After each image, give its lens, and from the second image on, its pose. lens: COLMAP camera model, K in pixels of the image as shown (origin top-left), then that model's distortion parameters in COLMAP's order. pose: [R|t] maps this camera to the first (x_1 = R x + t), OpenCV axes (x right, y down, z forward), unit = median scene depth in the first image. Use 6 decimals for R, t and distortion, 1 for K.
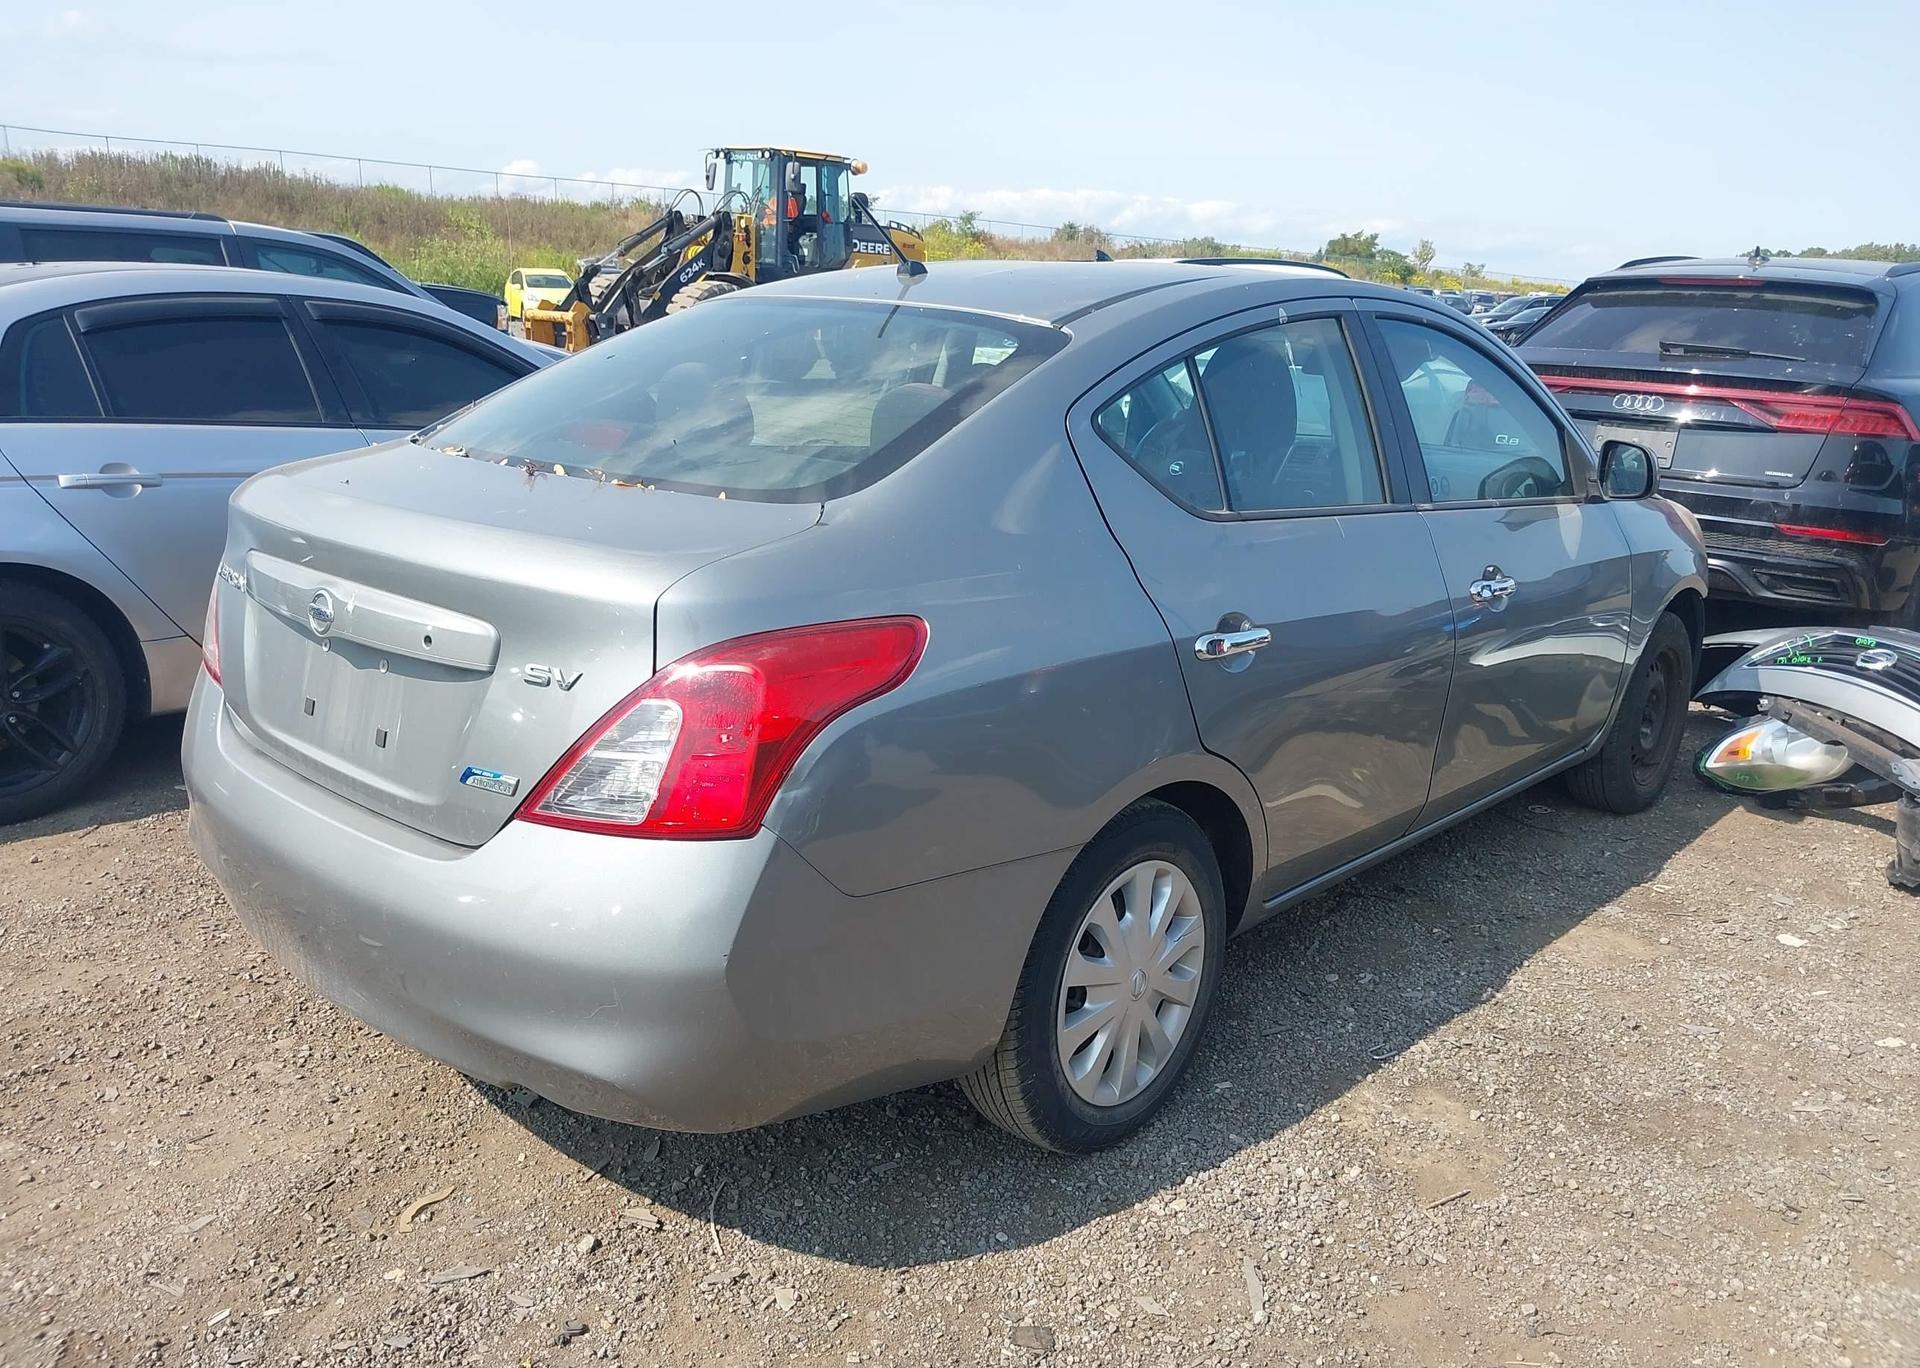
lens RADIAL K [[1539.8, 0, 927.6], [0, 1539.8, 688.4], [0, 0, 1]] dist [-0.003673, -0.008312]
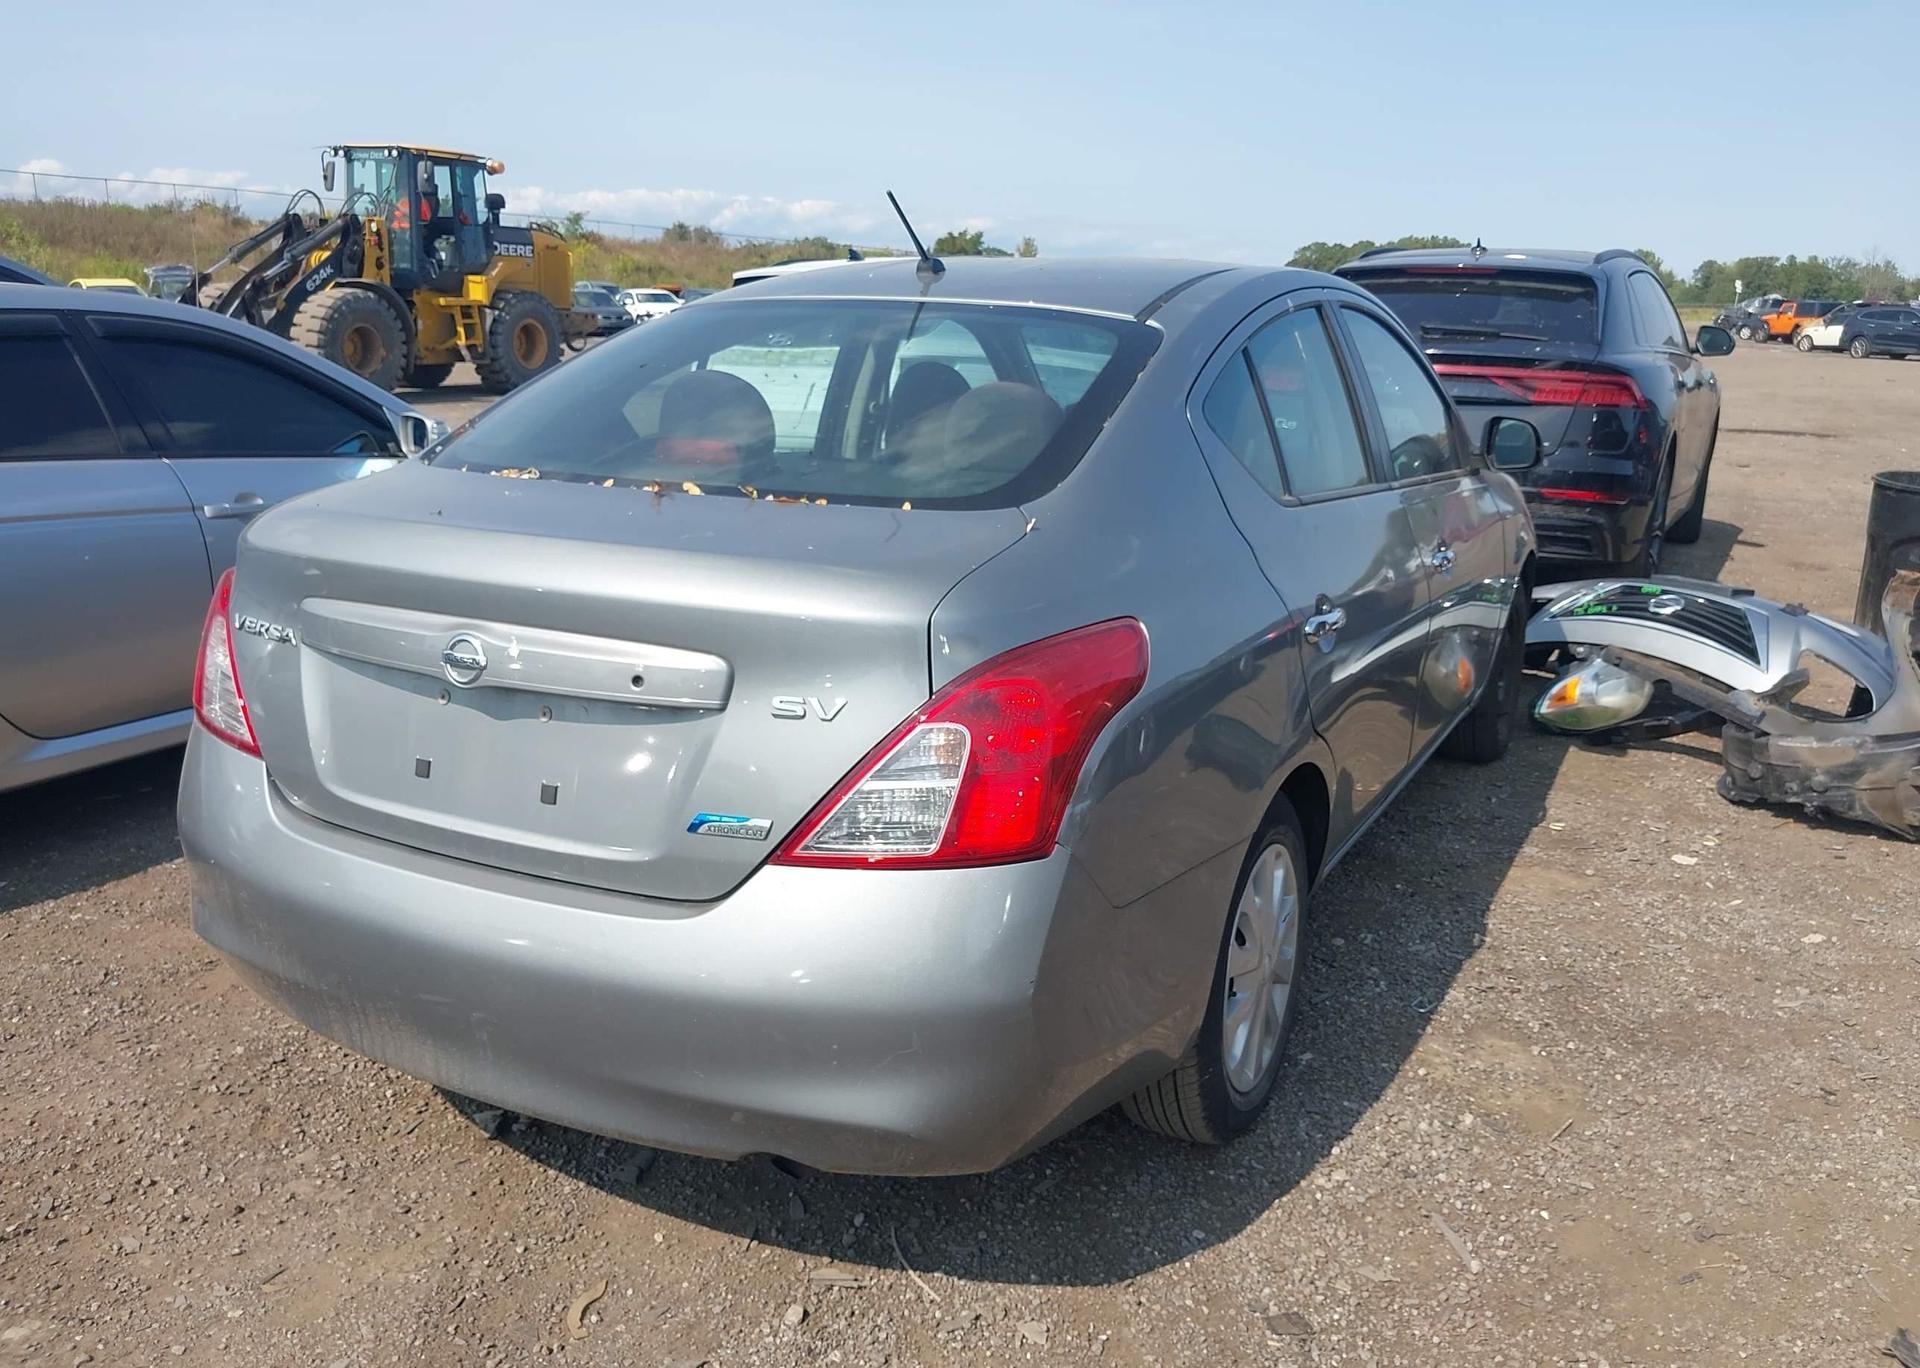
lens RADIAL K [[1557.1, 0, 960.0], [0, 1557.1, 684.0], [0, 0, 1]] dist [-0.009470, -0.006648]
pose [[0.966543, -0.079500, 0.243875, -0.208567], [0.080811, 0.996719, 0.004642, -0.010333], [-0.243444, 0.015222, 0.969795, 0.036407]]
